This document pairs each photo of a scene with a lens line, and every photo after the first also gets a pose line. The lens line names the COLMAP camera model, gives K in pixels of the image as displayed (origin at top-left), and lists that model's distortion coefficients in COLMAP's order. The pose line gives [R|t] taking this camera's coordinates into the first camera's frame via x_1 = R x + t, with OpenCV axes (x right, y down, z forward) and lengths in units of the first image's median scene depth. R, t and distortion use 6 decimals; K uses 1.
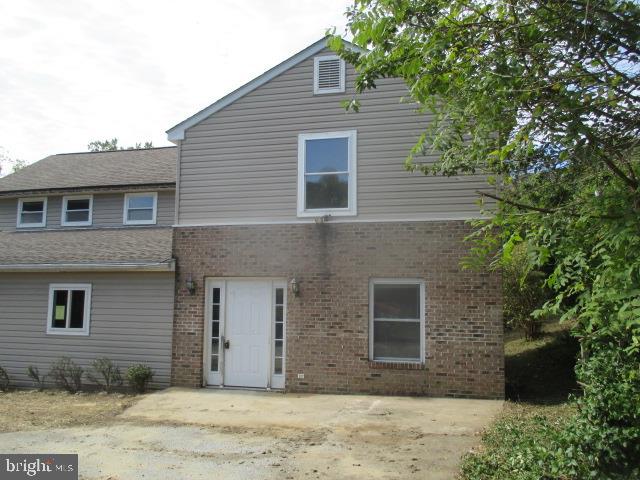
lens RADIAL K [[530.4, 0, 322.0], [0, 530.4, 234.8], [0, 0, 1]] dist [-0.033359, 0.009603]
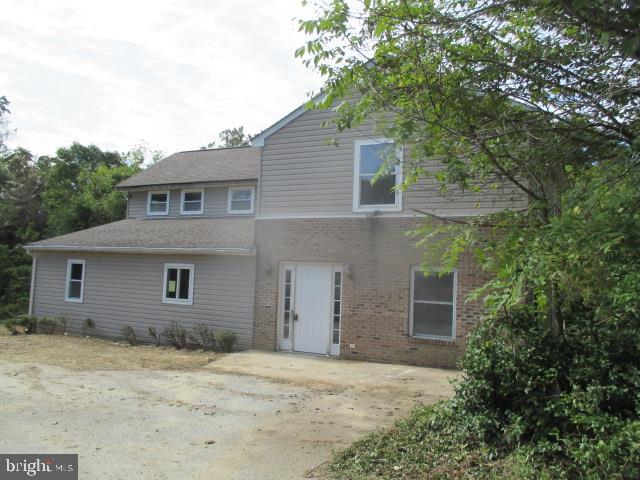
lens RADIAL K [[530.4, 0, 322.0], [0, 530.4, 237.0], [0, 0, 1]] dist [-0.033359, 0.009603]
pose [[0.972116, 0.013249, -0.234125, 0.160453], [-0.003424, 0.999098, 0.042323, -0.027124], [0.234475, -0.040342, 0.971285, -0.156022]]
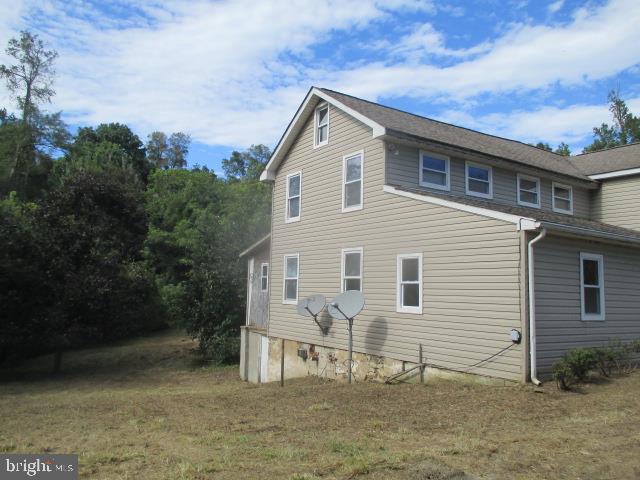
lens RADIAL K [[530.4, 0, 316.8], [0, 530.4, 227.0], [0, 0, 1]] dist [-0.033359, 0.009603]
pose [[0.682378, 0.105635, 0.723327, -2.005564], [-0.113136, 0.992842, -0.038263, 0.154904], [-0.722191, -0.055725, 0.689445, 0.874480]]
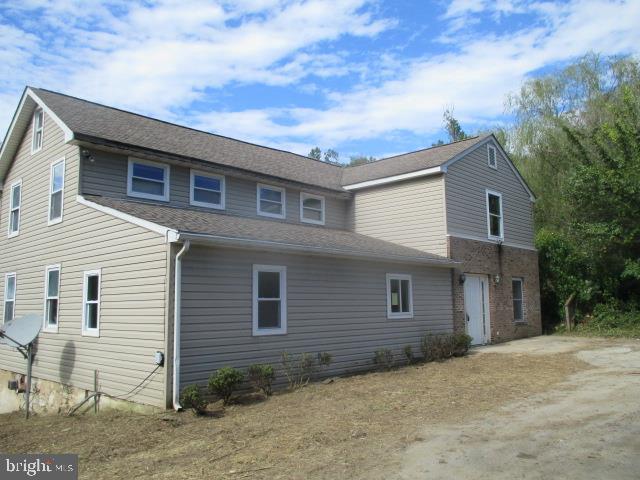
lens RADIAL K [[530.4, 0, 315.0], [0, 530.4, 230.7], [0, 0, 1]] dist [-0.033359, 0.009603]
pose [[0.502815, 0.109626, 0.857414, -1.713019], [-0.083133, 0.993460, -0.078269, 0.113820], [-0.860387, -0.031924, 0.508640, 0.620190]]
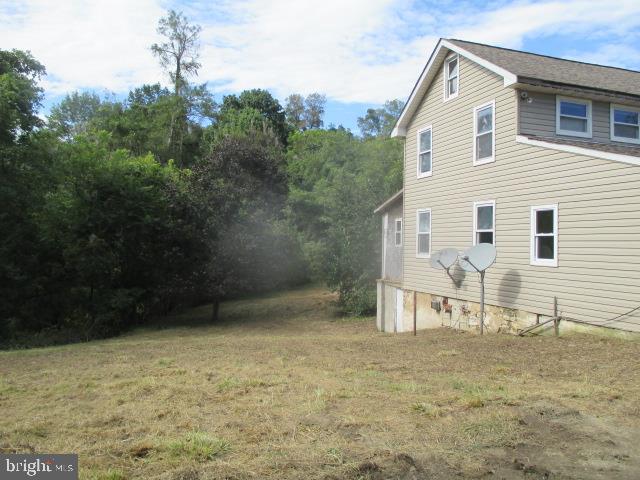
lens RADIAL K [[530.4, 0, 318.1], [0, 530.4, 228.5], [0, 0, 1]] dist [-0.033359, 0.009603]
pose [[0.846652, 0.033923, 0.531065, -2.022944], [-0.083908, 0.993992, 0.070277, 0.156021], [-0.525490, -0.104061, 0.844412, 0.825358]]
